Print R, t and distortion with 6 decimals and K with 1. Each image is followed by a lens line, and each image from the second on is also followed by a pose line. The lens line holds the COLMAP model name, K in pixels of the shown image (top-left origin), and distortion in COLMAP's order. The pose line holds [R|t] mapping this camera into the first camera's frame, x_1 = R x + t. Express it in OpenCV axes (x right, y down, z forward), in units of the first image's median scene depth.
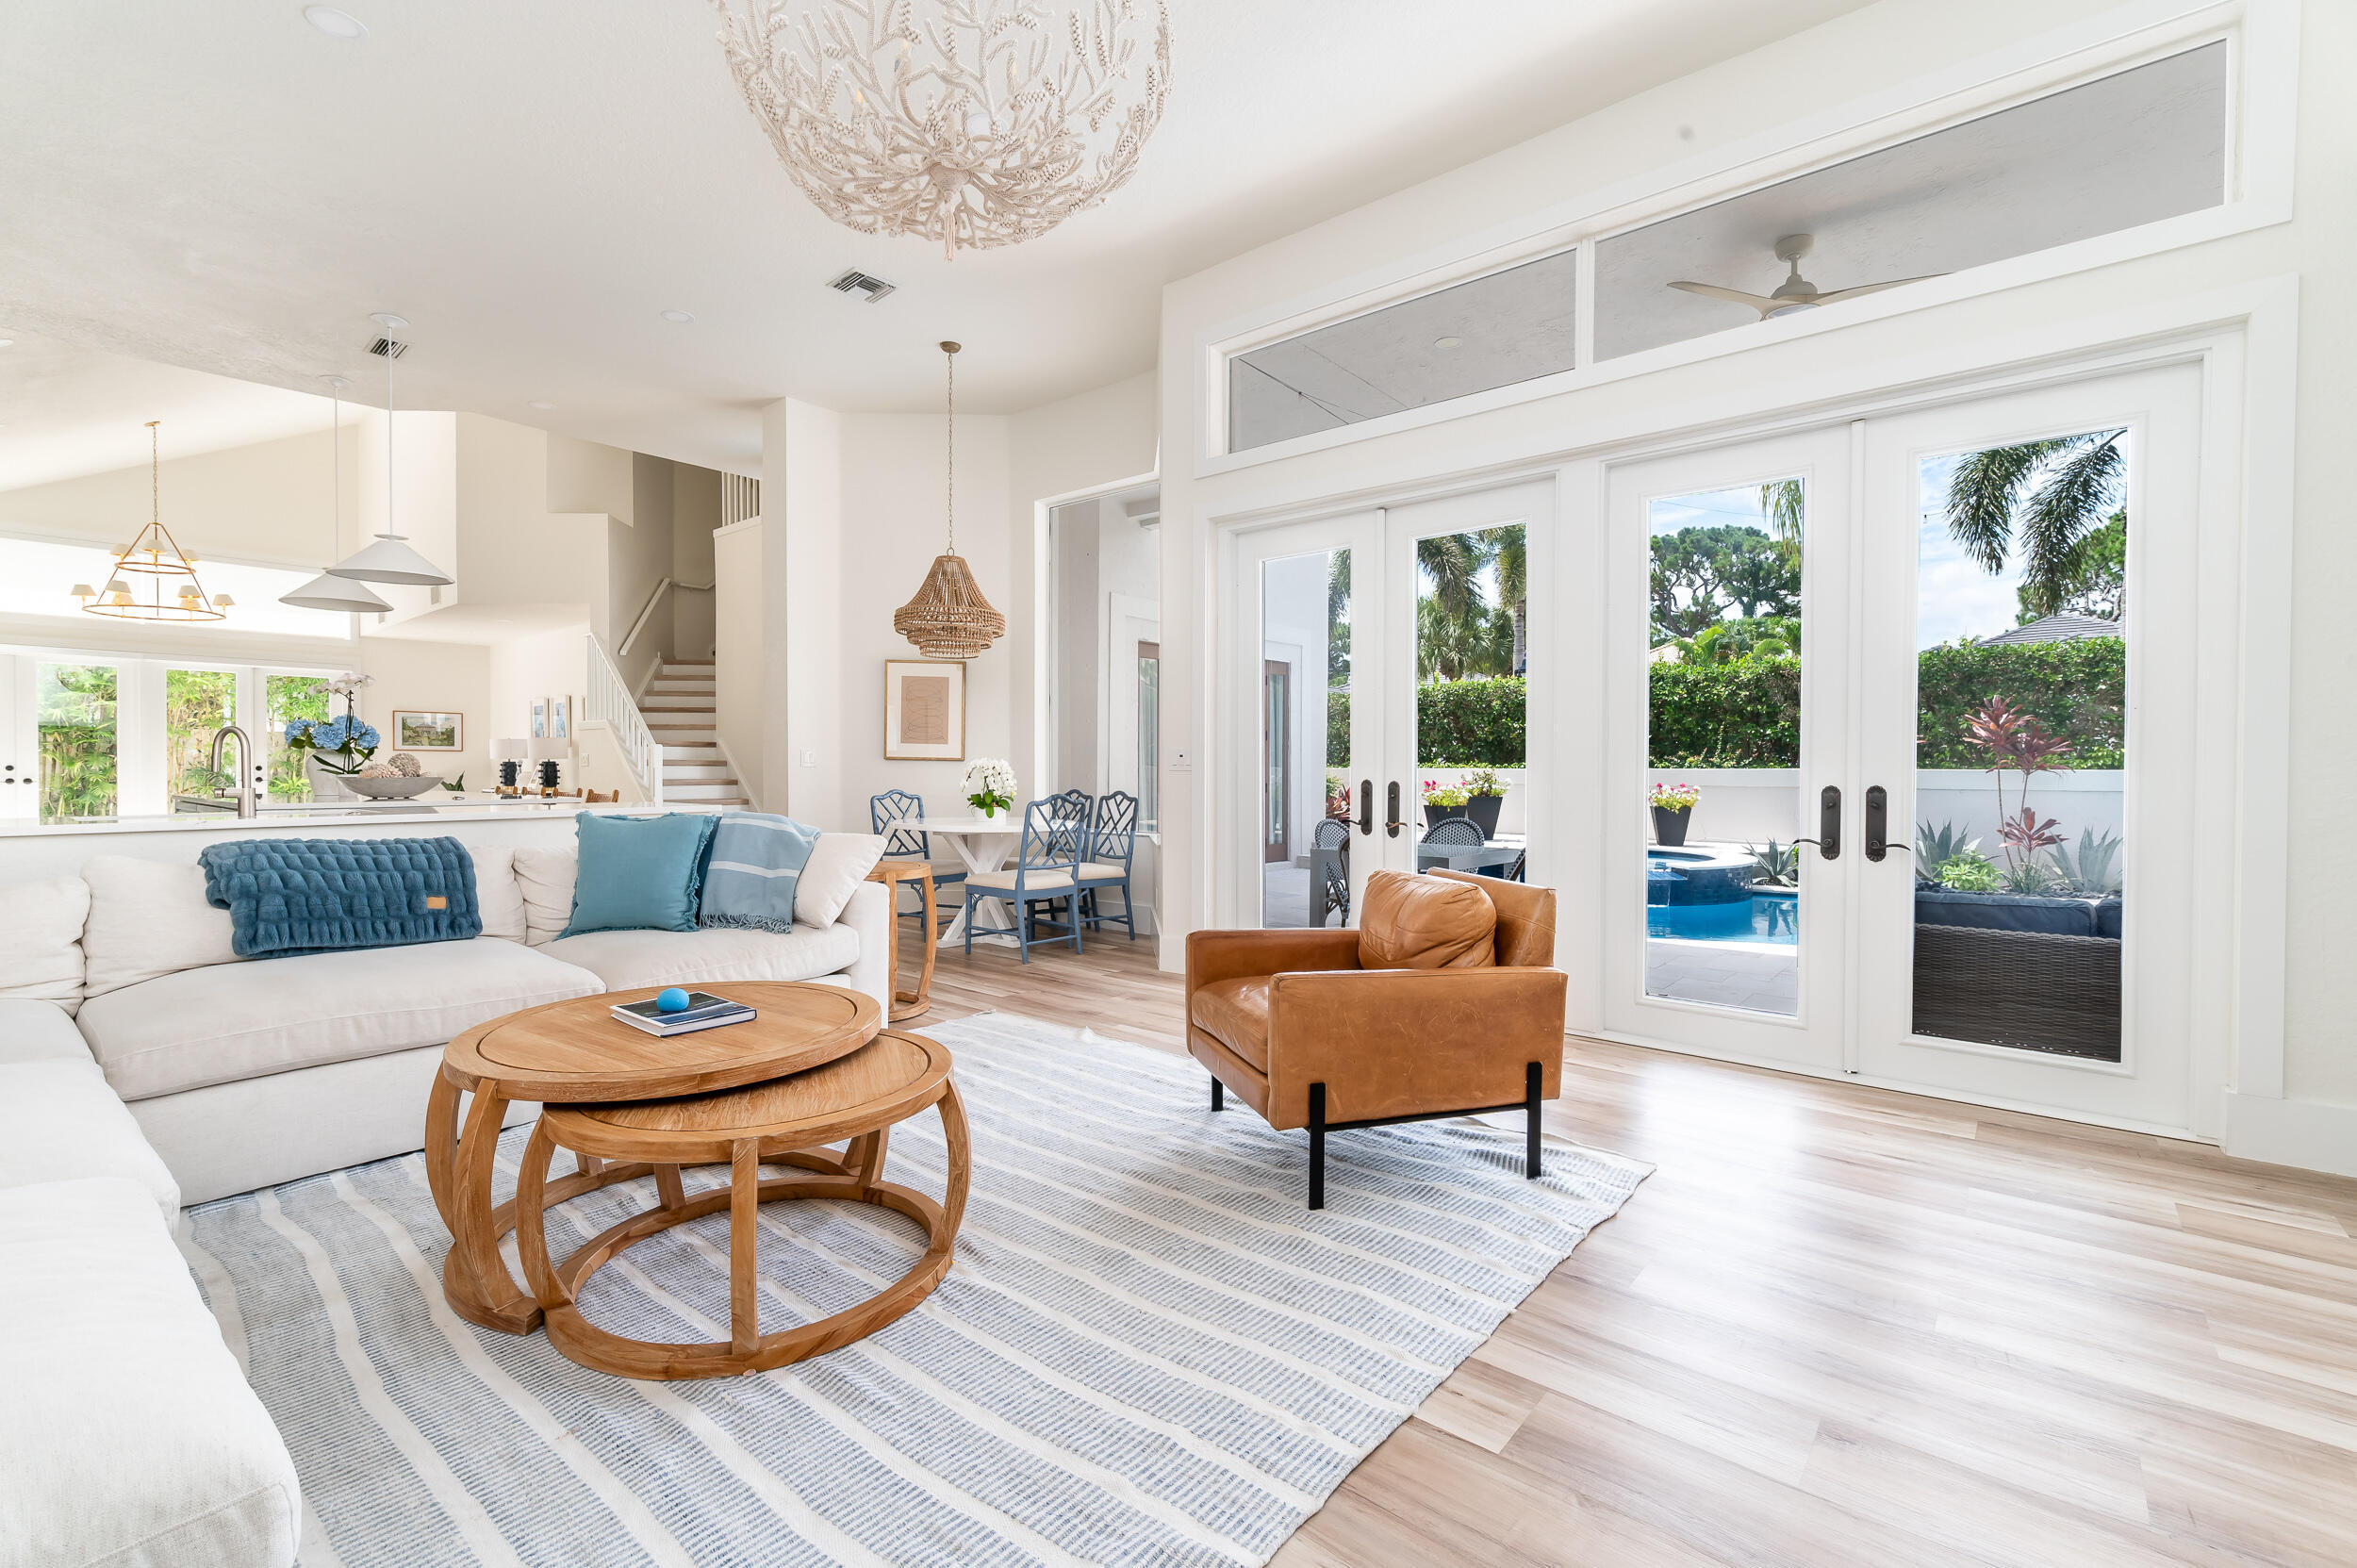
lens RADIAL K [[1021.5, 0, 1179.1], [0, 1021.5, 779.5], [0, 0, 1]] dist [-0.002457, -0.000213]
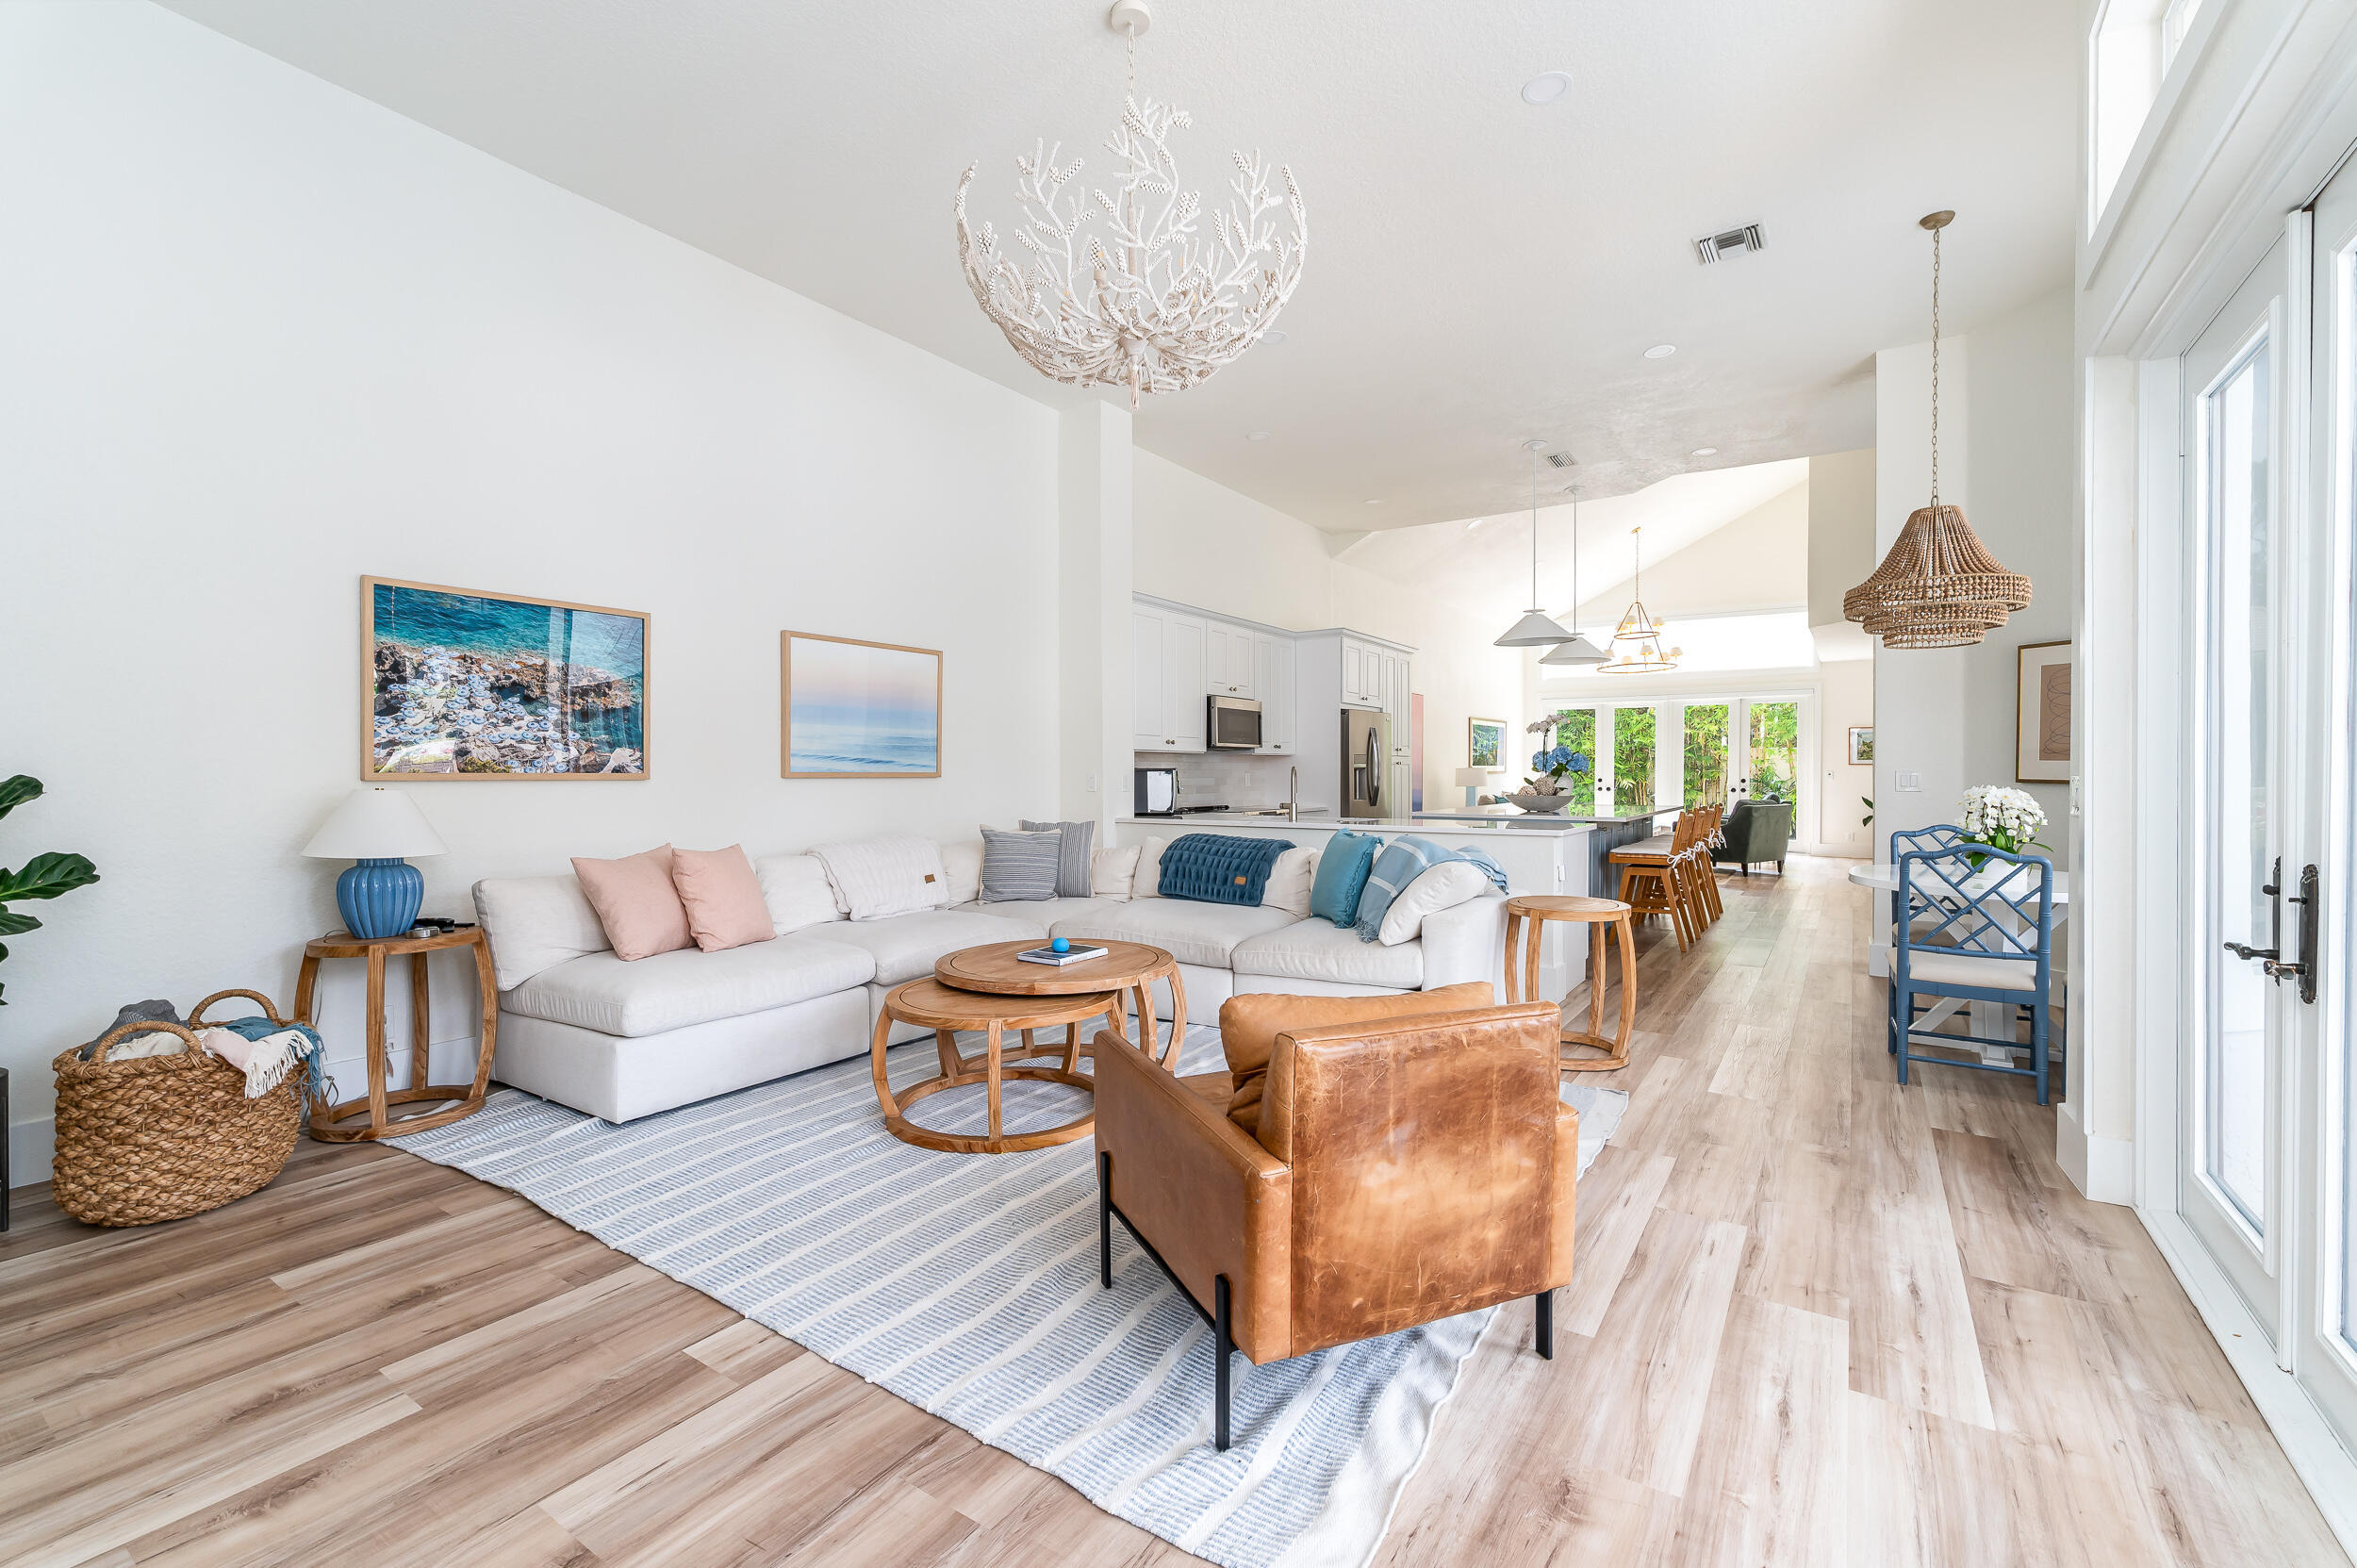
lens RADIAL K [[1021.5, 0, 1178.5], [0, 1021.5, 778.1], [0, 0, 1]] dist [-0.002457, -0.000213]
pose [[0.105438, 0.005838, -0.994409, 1.114962], [-0.014185, 0.999890, 0.004366, -0.057002], [0.994325, 0.013646, 0.105509, 0.989649]]
